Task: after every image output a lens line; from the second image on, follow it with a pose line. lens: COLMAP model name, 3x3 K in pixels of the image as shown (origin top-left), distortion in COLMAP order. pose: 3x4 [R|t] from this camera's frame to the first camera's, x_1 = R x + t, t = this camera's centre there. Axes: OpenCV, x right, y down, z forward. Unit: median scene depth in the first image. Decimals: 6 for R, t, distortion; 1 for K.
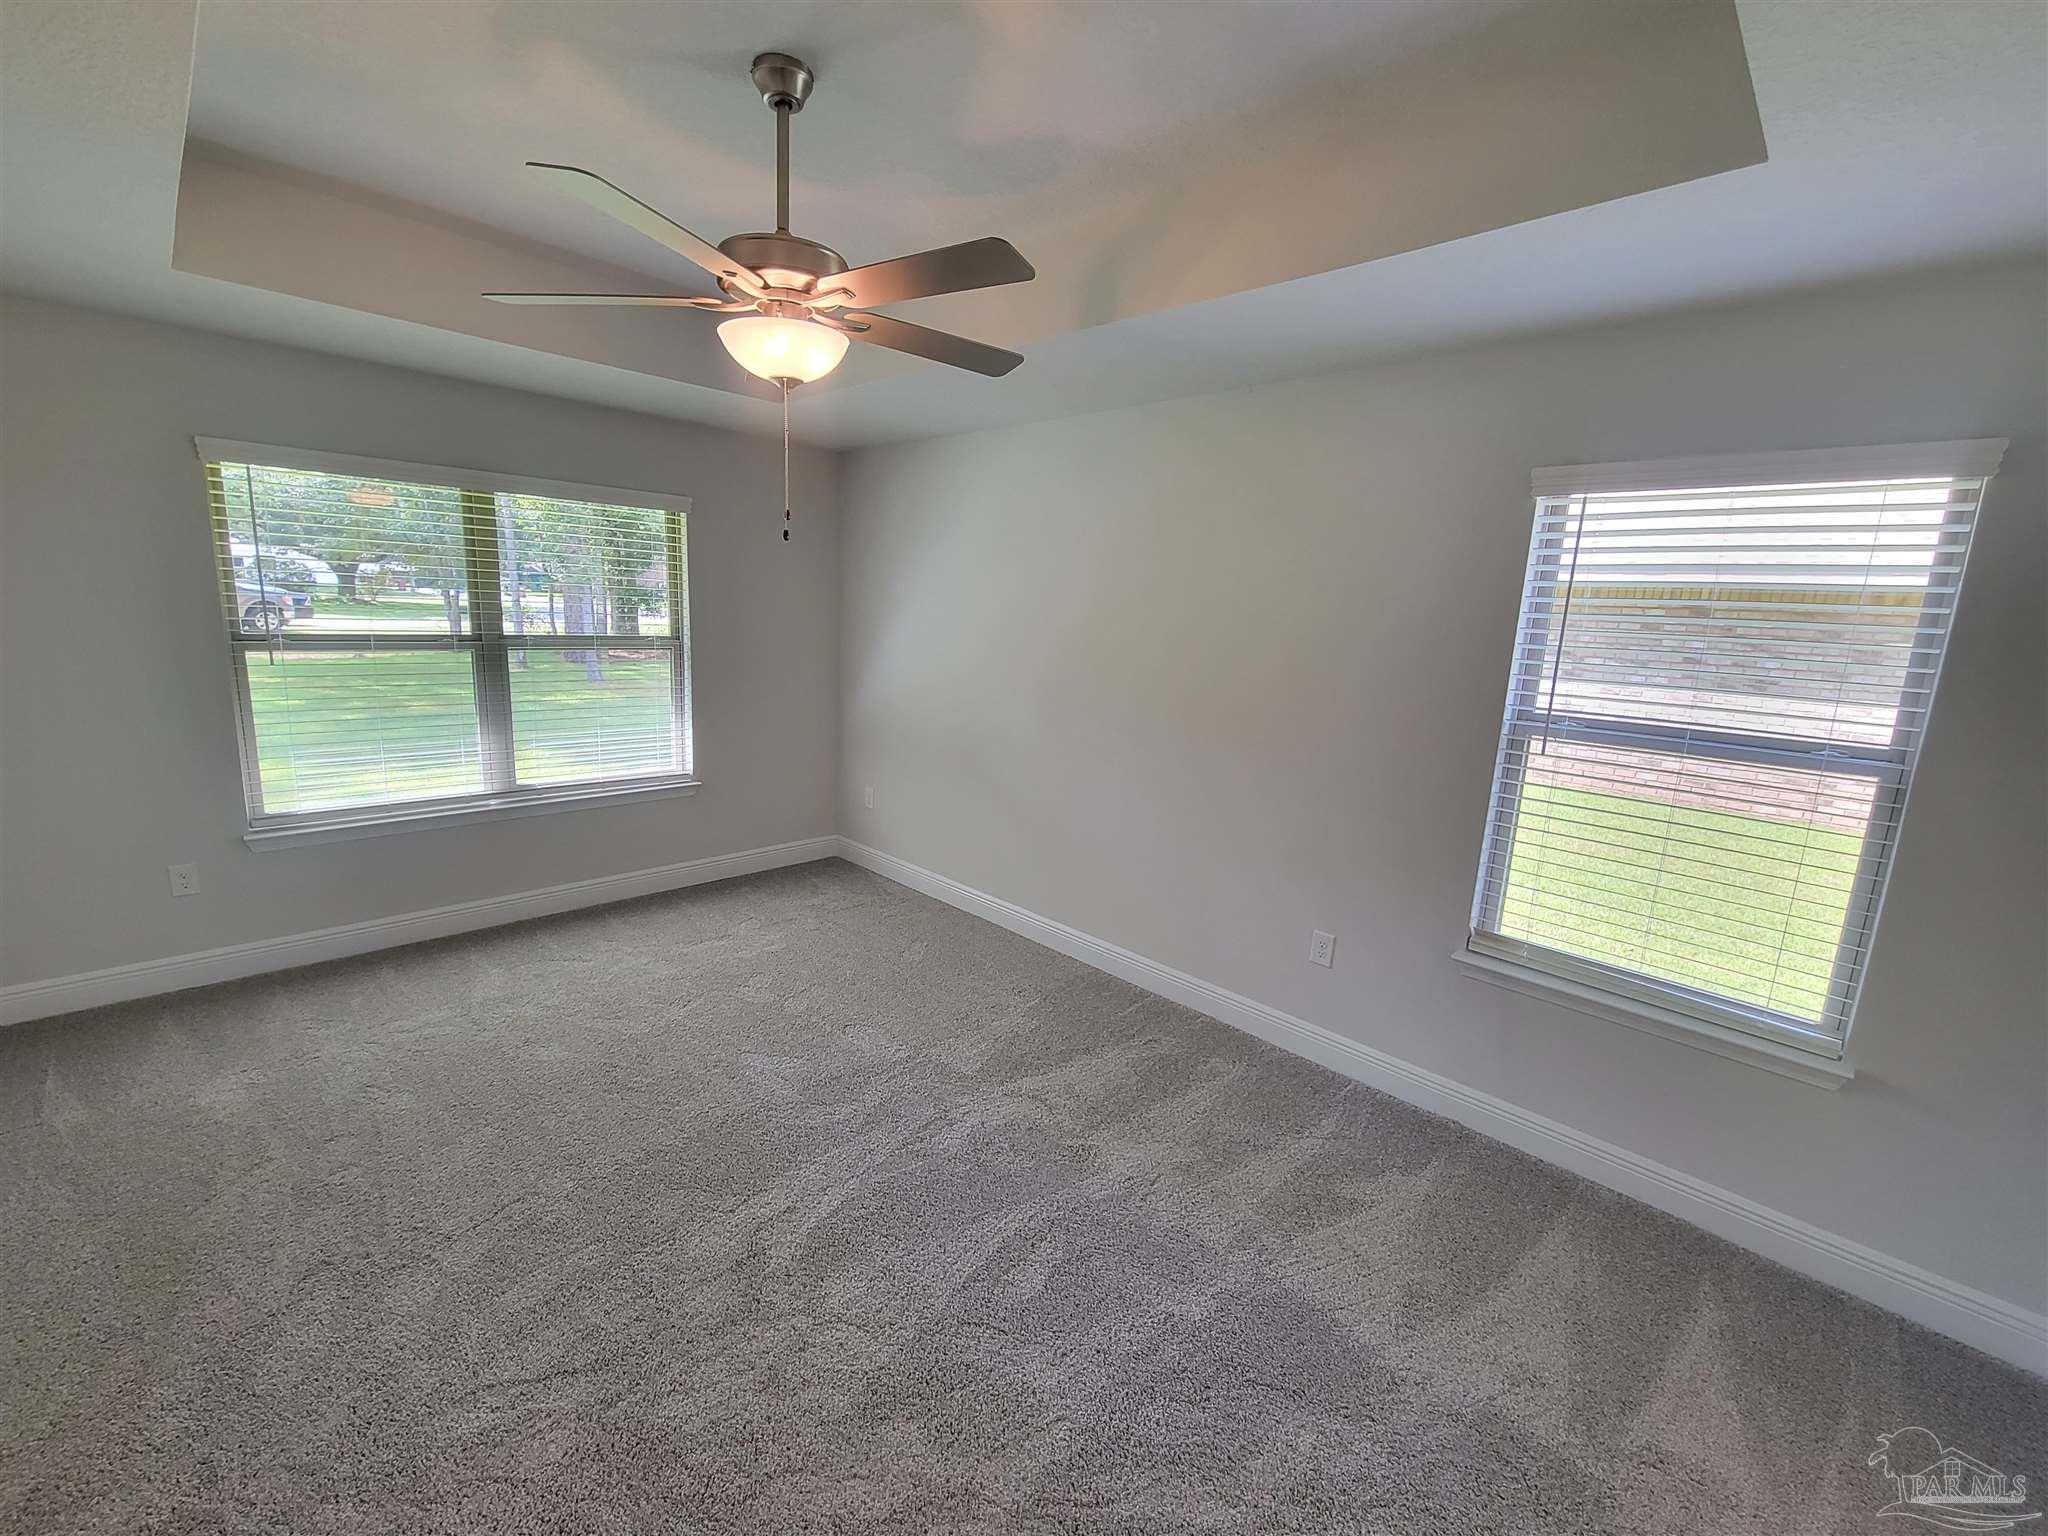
lens RADIAL K [[836.4, 0, 1015.4], [0, 836.4, 767.6], [0, 0, 1]] dist [0.002404, -0.002959]
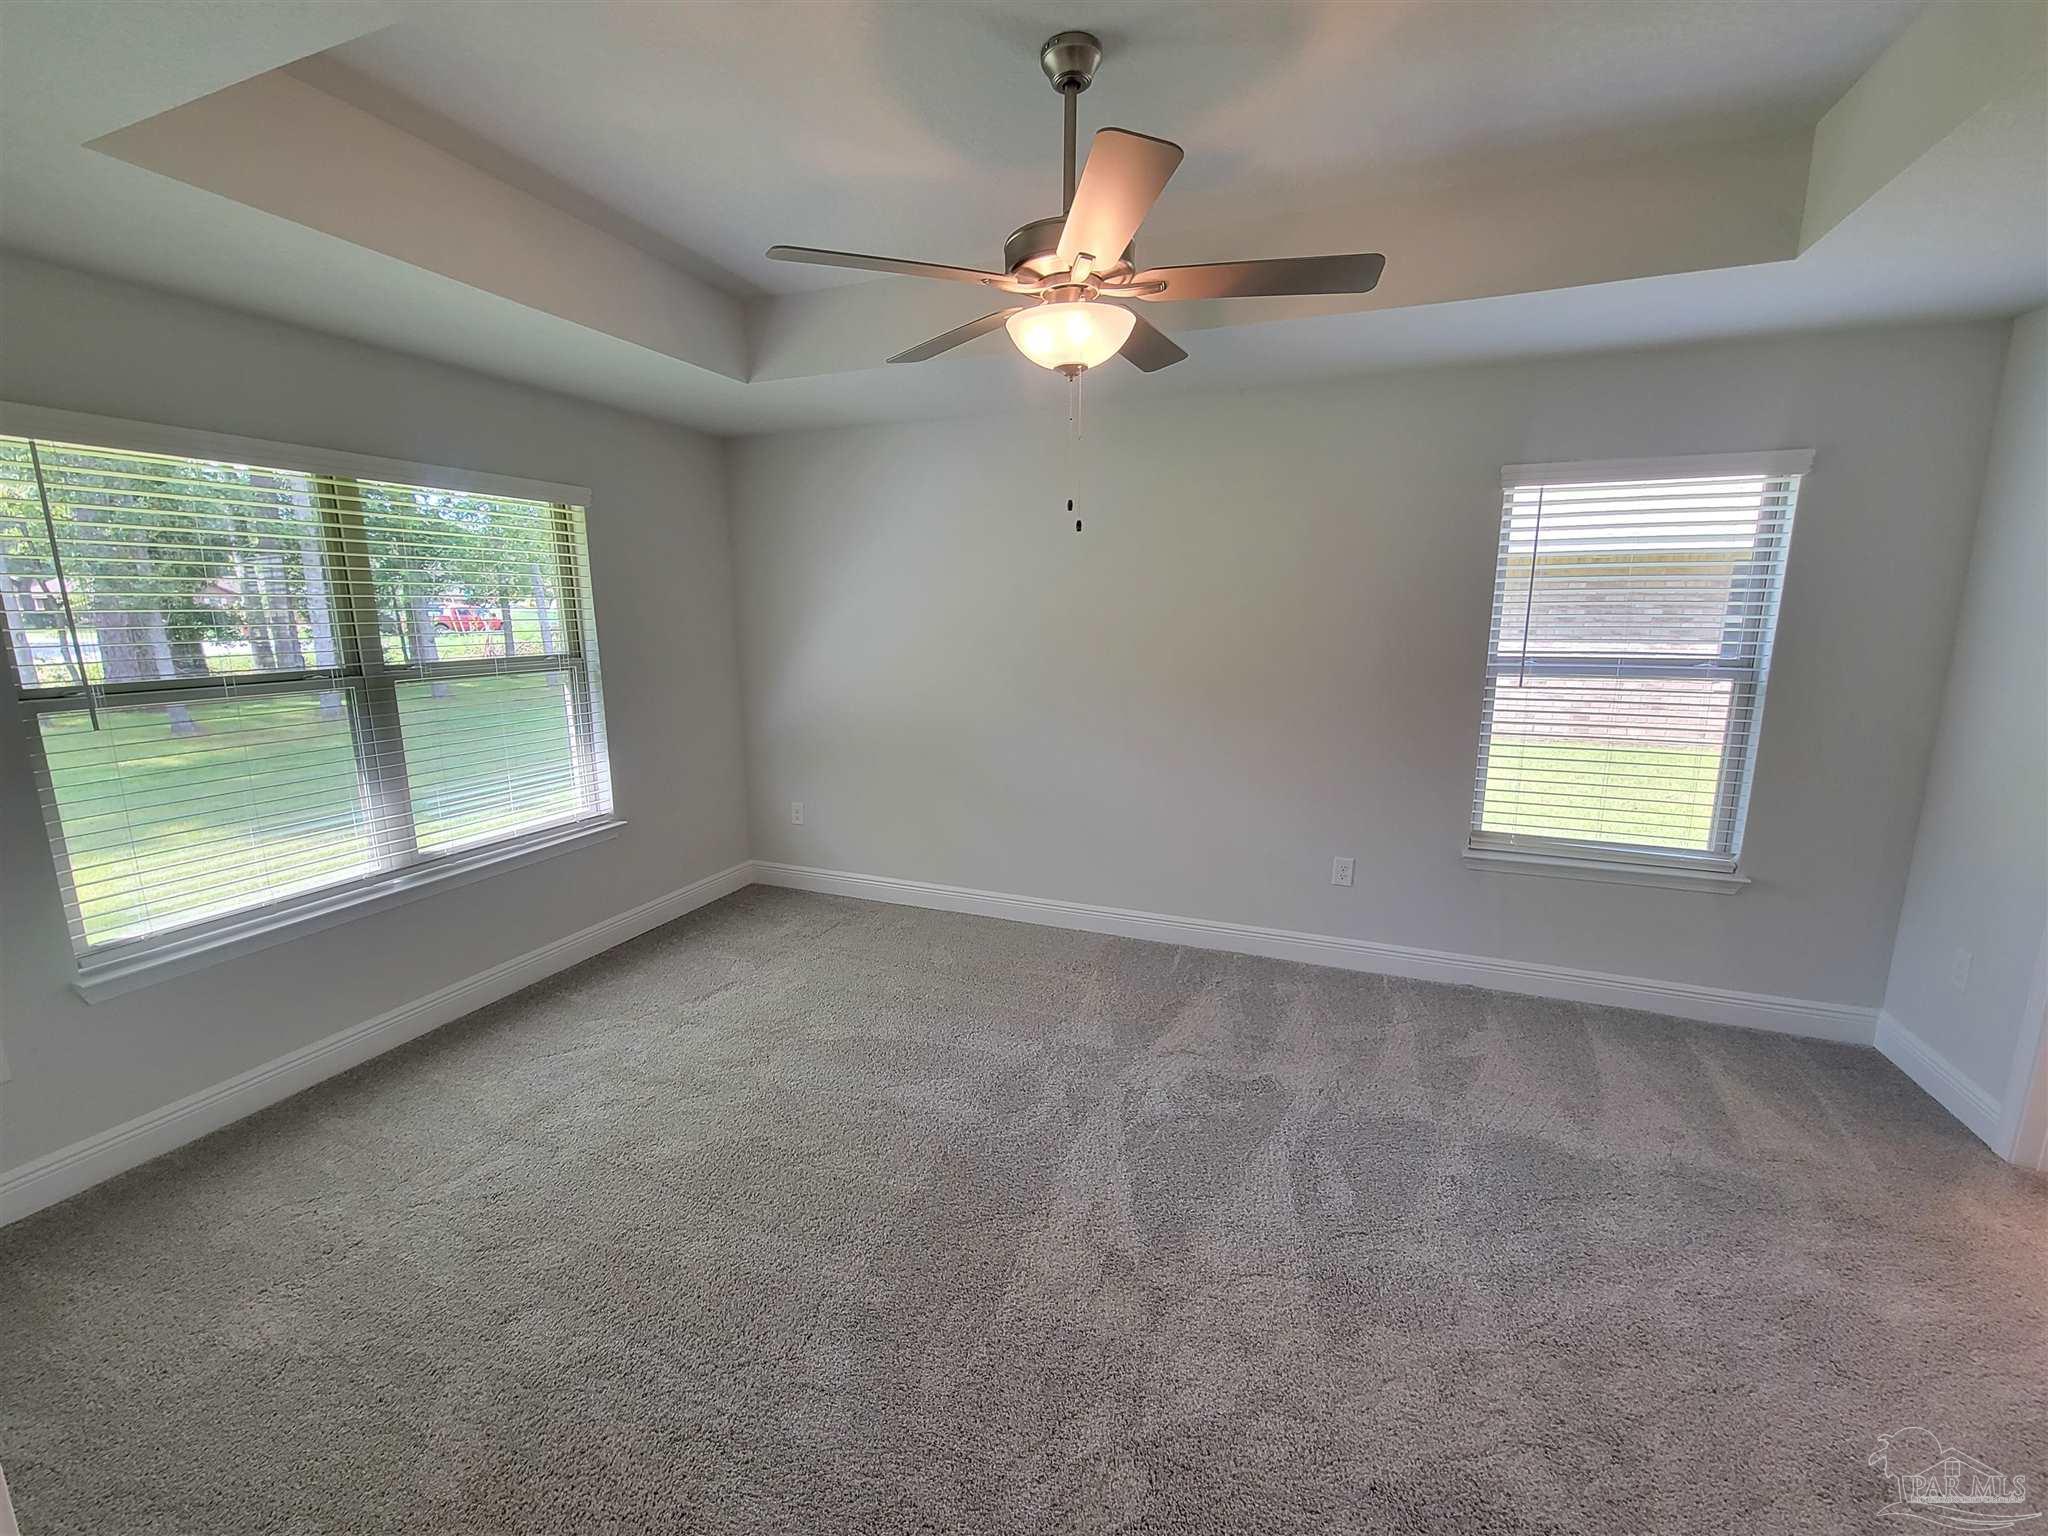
lens RADIAL K [[835.3, 0, 1018.2], [0, 835.3, 765.7], [0, 0, 1]] dist [0.004846, -0.004284]
pose [[0.917217, -0.123652, 0.378713, -0.538437], [0.121903, 0.992127, 0.028695, -0.023880], [-0.379280, 0.019847, 0.925069, 0.088658]]
